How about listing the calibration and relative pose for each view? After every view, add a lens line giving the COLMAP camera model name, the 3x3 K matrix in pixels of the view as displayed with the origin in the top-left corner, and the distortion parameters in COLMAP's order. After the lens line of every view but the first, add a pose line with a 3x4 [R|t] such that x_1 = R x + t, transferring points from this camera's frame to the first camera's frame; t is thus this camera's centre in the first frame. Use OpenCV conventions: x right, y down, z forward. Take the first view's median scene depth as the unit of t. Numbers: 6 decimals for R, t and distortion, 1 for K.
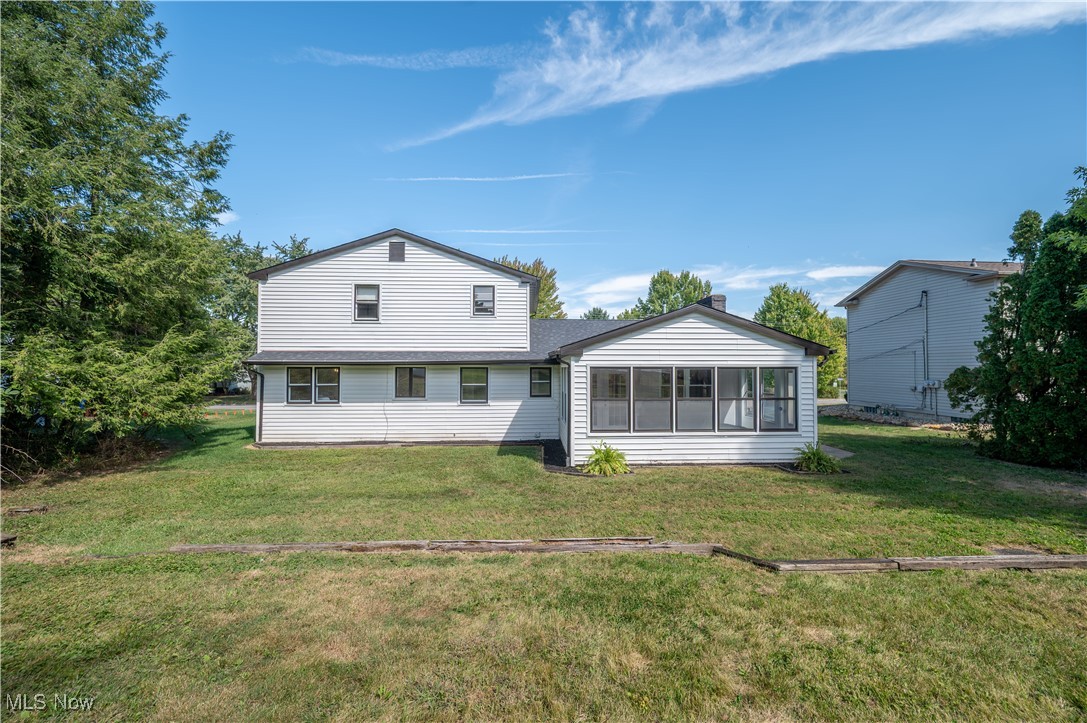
lens RADIAL K [[427.6, 0, 542.0], [0, 427.6, 361.0], [0, 0, 1]] dist [-0.000805, -0.000049]
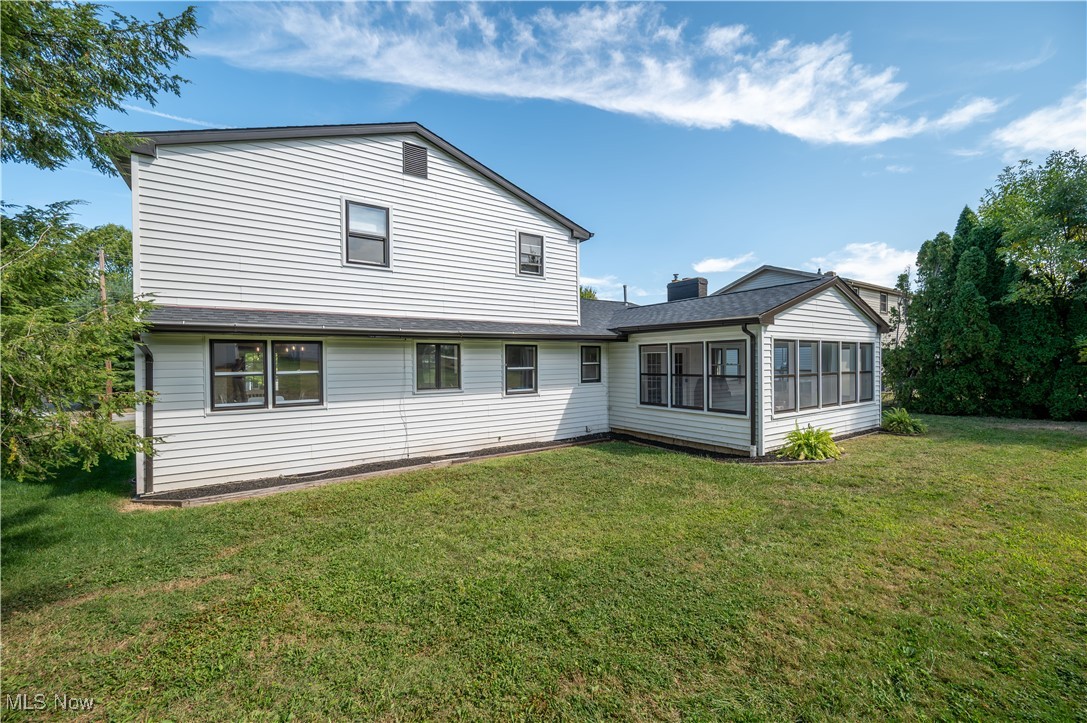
lens RADIAL K [[427.6, 0, 542.9], [0, 427.6, 363.3], [0, 0, 1]] dist [-0.000805, -0.000049]
pose [[0.862627, -0.010239, 0.505737, -0.500207], [-0.003001, 0.999674, 0.025358, 0.028357], [-0.505832, -0.023392, 0.862315, 0.350870]]
